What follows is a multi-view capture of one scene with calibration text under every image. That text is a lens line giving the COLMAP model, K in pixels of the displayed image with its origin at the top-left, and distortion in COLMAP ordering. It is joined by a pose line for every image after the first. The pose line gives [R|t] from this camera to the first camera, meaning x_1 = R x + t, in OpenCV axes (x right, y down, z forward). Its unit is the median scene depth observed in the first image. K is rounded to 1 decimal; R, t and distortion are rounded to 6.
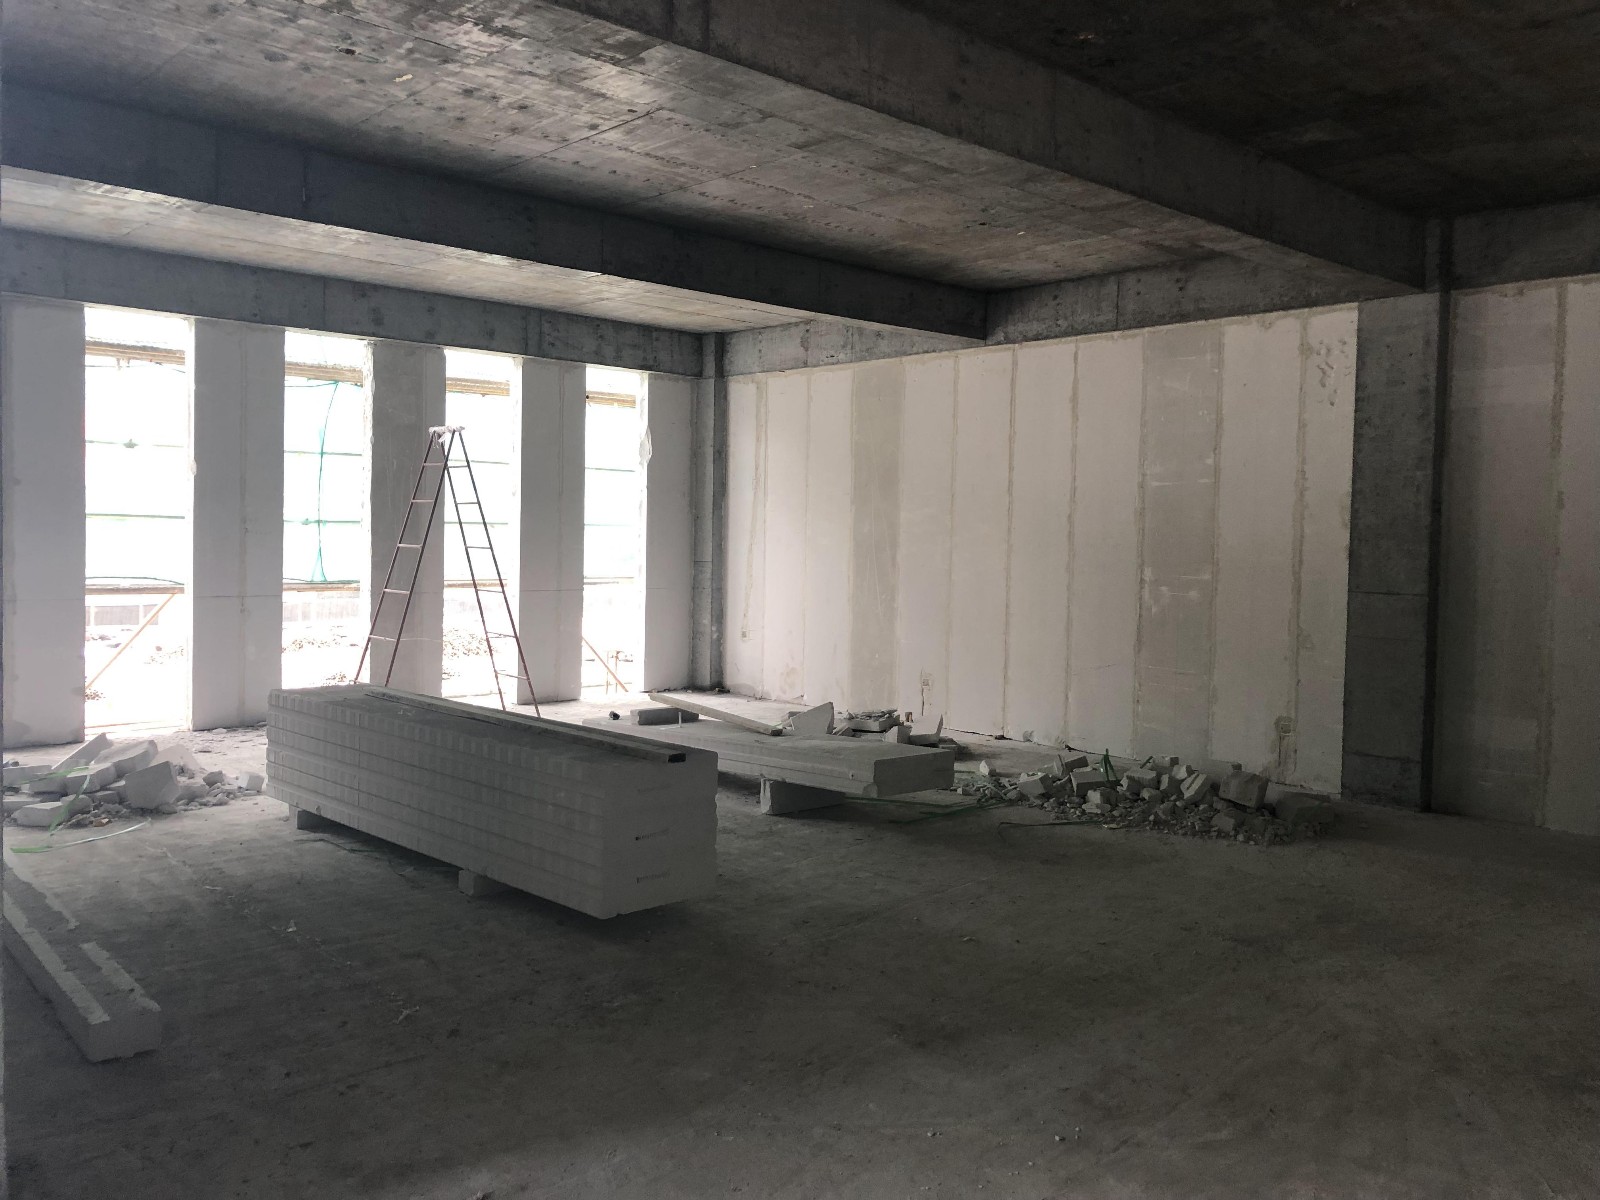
lens RADIAL K [[1297.2, 0, 812.5], [0, 1297.2, 592.6], [0, 0, 1]] dist [0.013464, 0.006715]
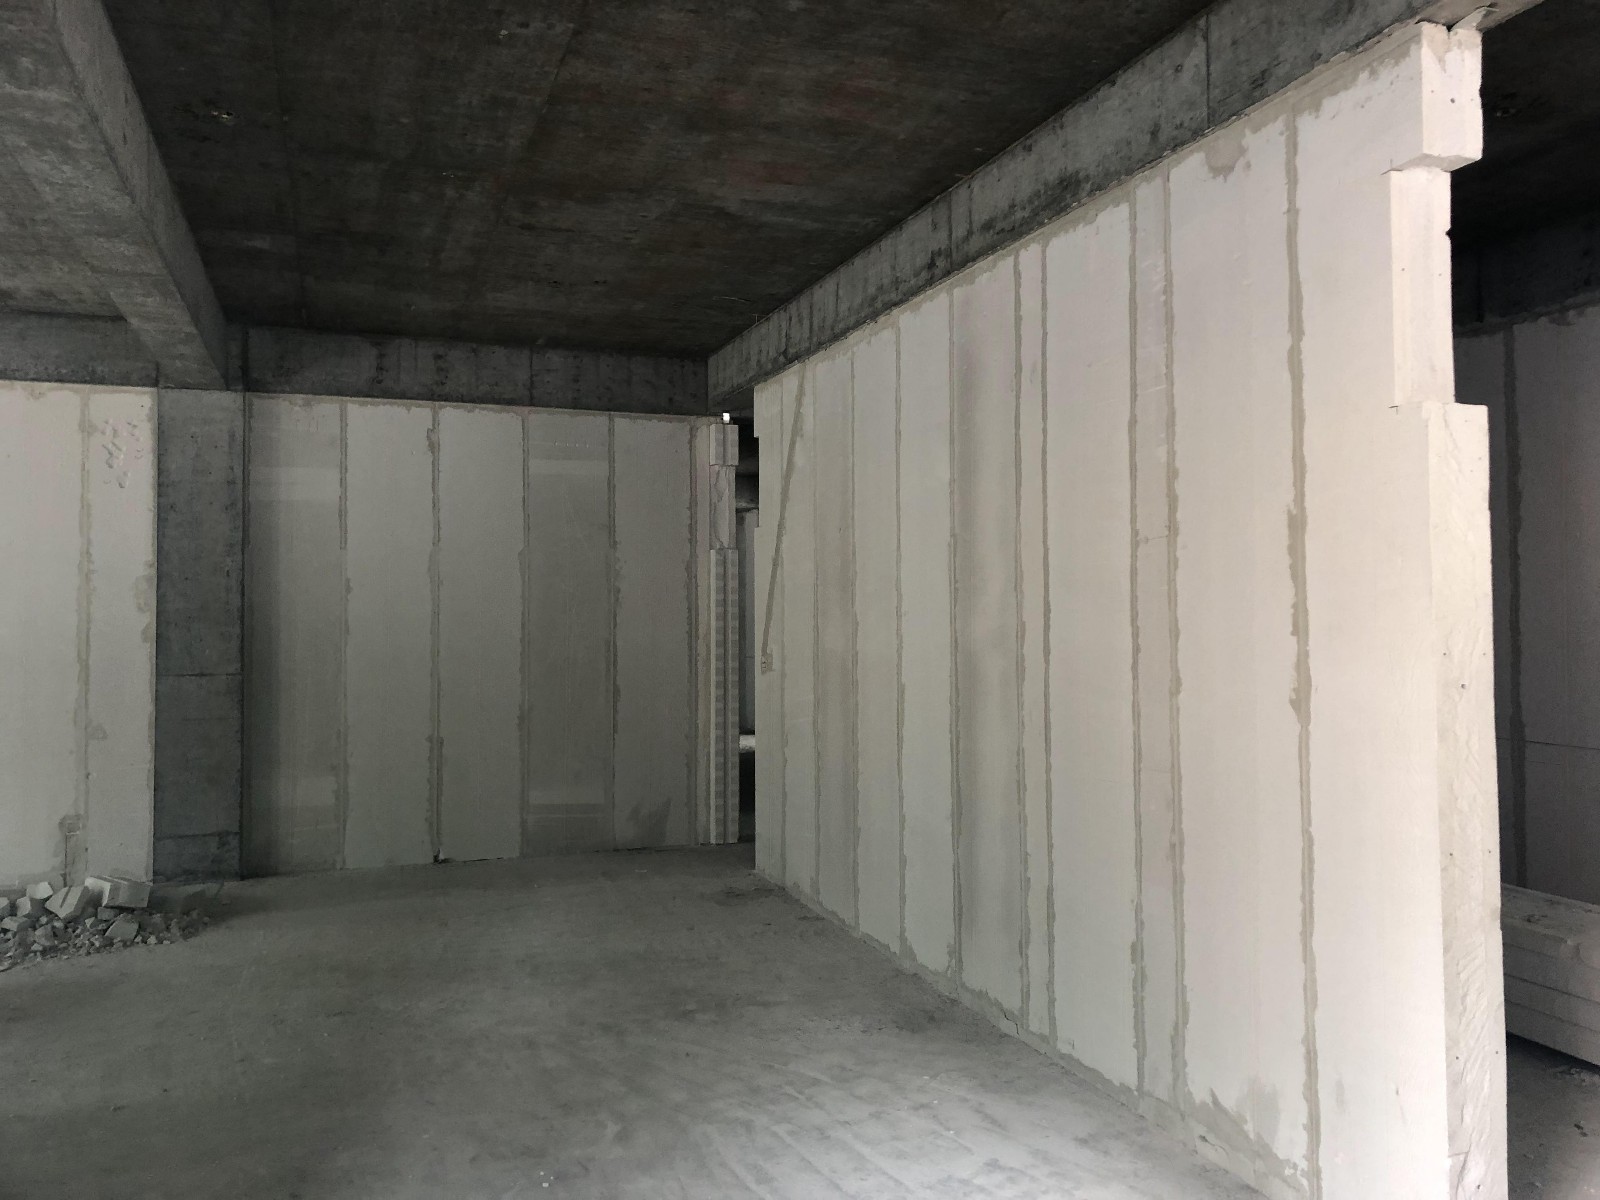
lens RADIAL K [[1297.2, 0, 812.5], [0, 1297.2, 592.6], [0, 0, 1]] dist [0.013464, 0.006715]
pose [[0.402247, -0.007137, 0.915503, -0.313581], [0.056613, 0.998250, -0.017092, -0.019778], [-0.913779, 0.058705, 0.401947, 0.143317]]
